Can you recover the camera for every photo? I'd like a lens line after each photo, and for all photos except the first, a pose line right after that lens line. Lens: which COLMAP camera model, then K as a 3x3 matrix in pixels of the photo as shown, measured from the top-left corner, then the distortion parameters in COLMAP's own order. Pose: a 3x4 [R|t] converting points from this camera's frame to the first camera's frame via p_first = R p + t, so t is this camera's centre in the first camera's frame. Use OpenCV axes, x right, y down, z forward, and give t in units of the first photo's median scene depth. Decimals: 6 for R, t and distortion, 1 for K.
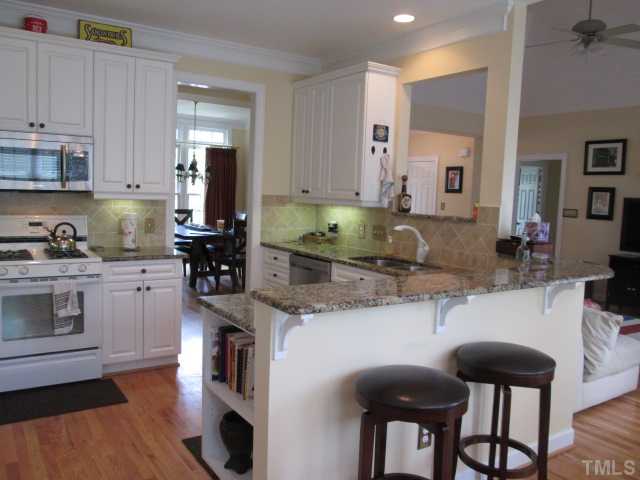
lens RADIAL K [[526.8, 0, 320.0], [0, 526.8, 243.0], [0, 0, 1]] dist [-0.077683, -0.007203]
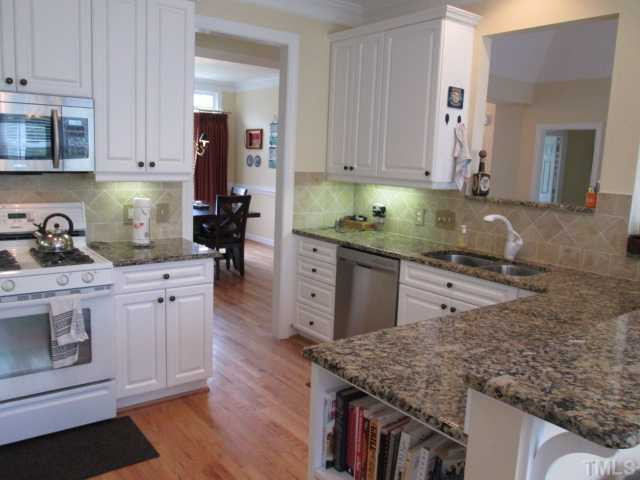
lens RADIAL K [[530.7, 0, 318.5], [0, 530.7, 242.1], [0, 0, 1]] dist [-0.065183, 0.011839]
pose [[0.998376, -0.008261, 0.056364, -0.149260], [0.004764, 0.998071, 0.061894, -0.041302], [-0.056767, -0.061524, 0.996490, 0.205273]]
